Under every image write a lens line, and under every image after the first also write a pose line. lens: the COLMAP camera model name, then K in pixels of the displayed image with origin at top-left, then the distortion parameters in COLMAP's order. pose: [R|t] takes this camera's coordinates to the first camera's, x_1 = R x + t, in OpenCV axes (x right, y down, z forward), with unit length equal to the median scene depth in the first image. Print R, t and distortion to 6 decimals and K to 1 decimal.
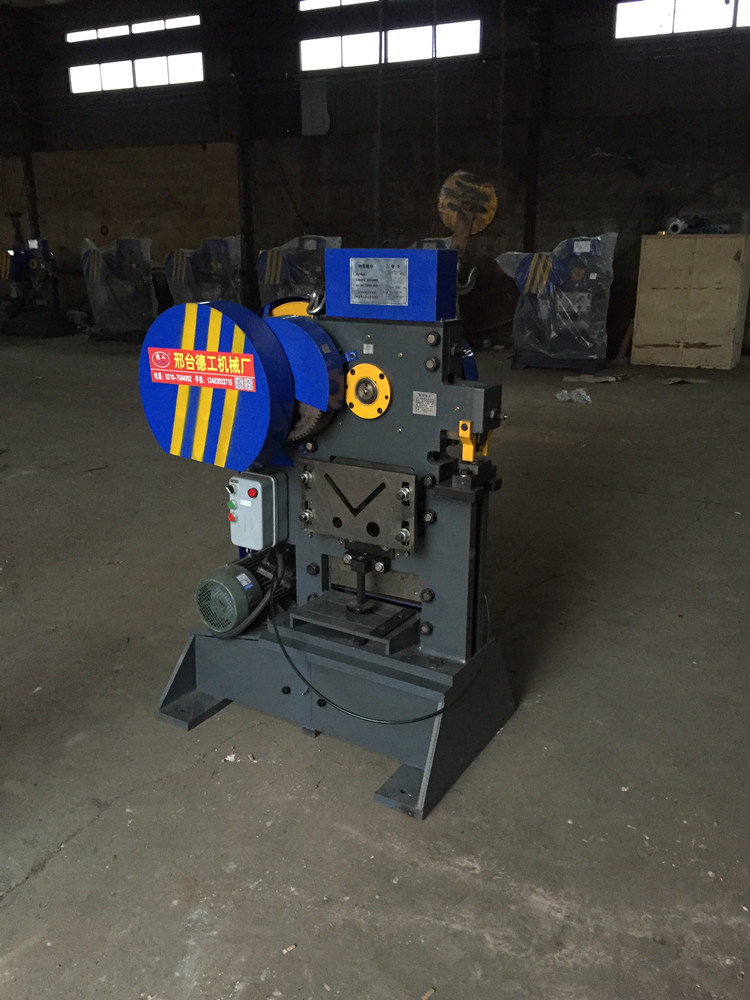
lens RADIAL K [[855.6, 0, 375.0], [0, 855.6, 500.0], [0, 0, 1]] dist [0.101876, -0.142054]
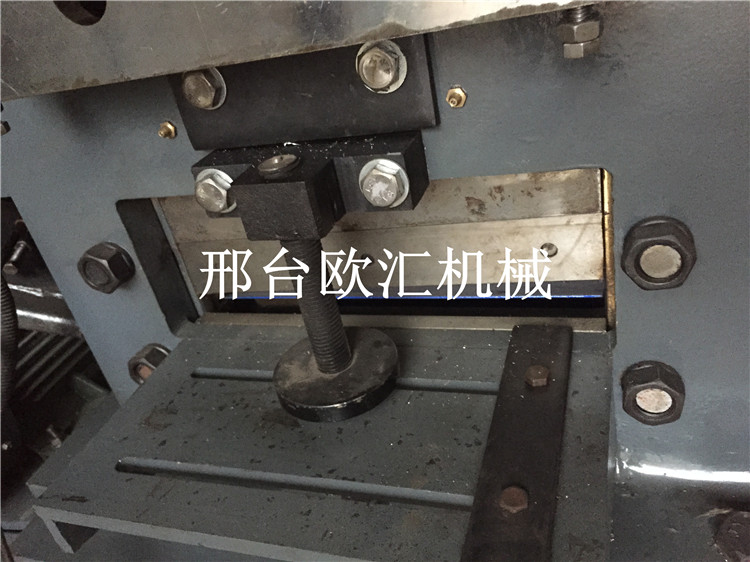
lens RADIAL K [[641.7, 0, 375.0], [0, 641.7, 281.0], [0, 0, 1]] dist [0.101876, -0.142054]
pose [[0.952263, -0.287202, 0.103487, -0.018094], [0.259916, 0.940561, 0.218606, 0.067015], [-0.160120, -0.181272, 0.970310, 0.852503]]
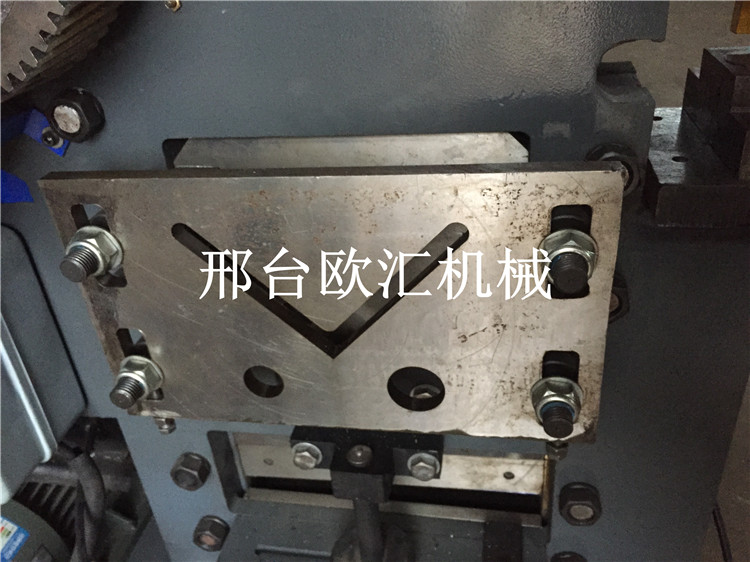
lens RADIAL K [[641.7, 0, 375.0], [0, 641.7, 281.0], [0, 0, 1]] dist [0.101876, -0.142054]
pose [[0.926969, -0.258807, 0.271564, -0.058514], [0.187190, 0.946454, 0.263030, -0.052209], [-0.325097, -0.192986, 0.925780, 0.797123]]
